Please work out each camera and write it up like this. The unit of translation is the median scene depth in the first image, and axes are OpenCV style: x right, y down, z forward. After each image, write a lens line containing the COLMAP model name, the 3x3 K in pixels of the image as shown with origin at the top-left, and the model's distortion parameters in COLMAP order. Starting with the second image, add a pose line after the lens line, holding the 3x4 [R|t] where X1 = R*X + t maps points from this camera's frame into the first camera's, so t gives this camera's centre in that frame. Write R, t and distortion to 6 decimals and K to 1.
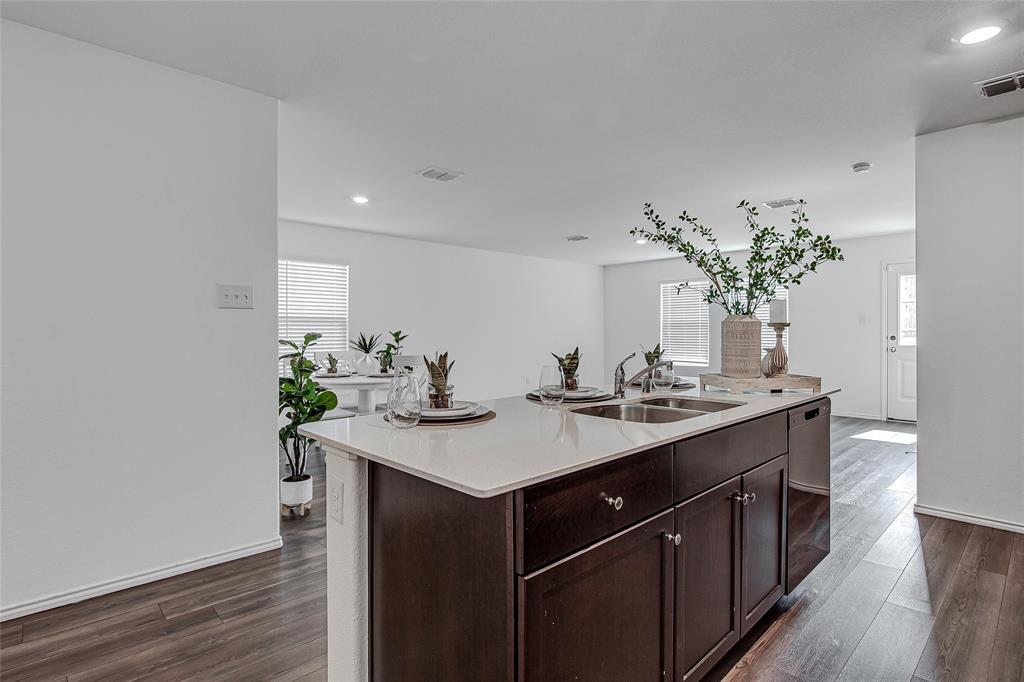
lens RADIAL K [[490.1, 0, 515.9], [0, 490.1, 337.3], [0, 0, 1]] dist [-0.007059, 0.000705]
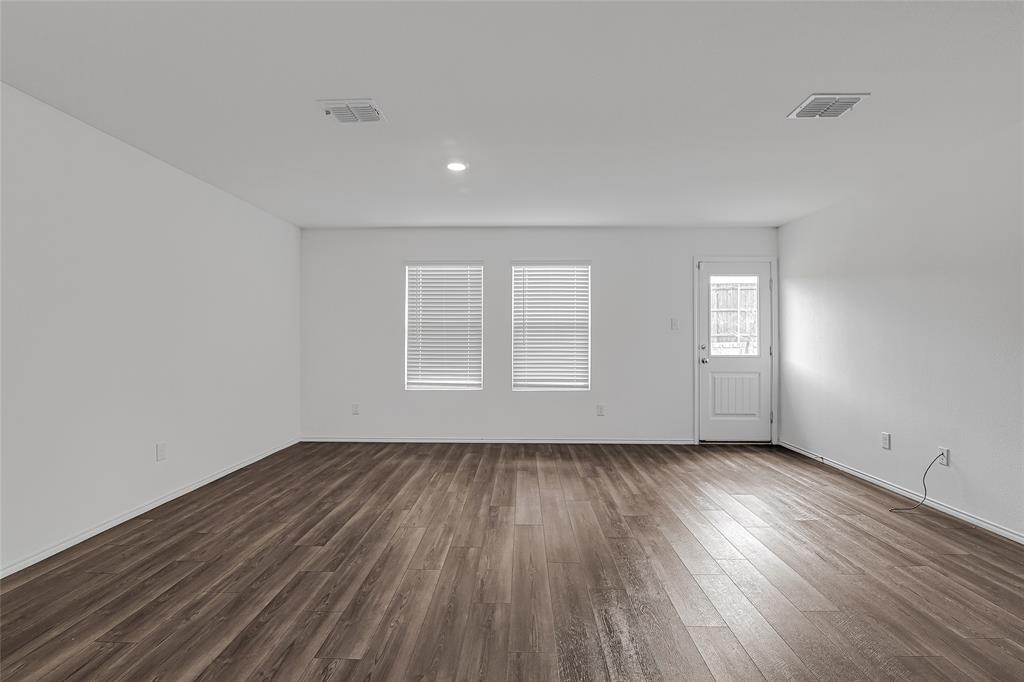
lens RADIAL K [[490.1, 0, 512.8], [0, 490.1, 340.8], [0, 0, 1]] dist [-0.007059, 0.000705]
pose [[0.718409, 0.009544, 0.695555, -0.070093], [0.005630, 0.999793, -0.019533, 0.005092], [-0.695598, 0.017948, 0.718207, 0.612047]]
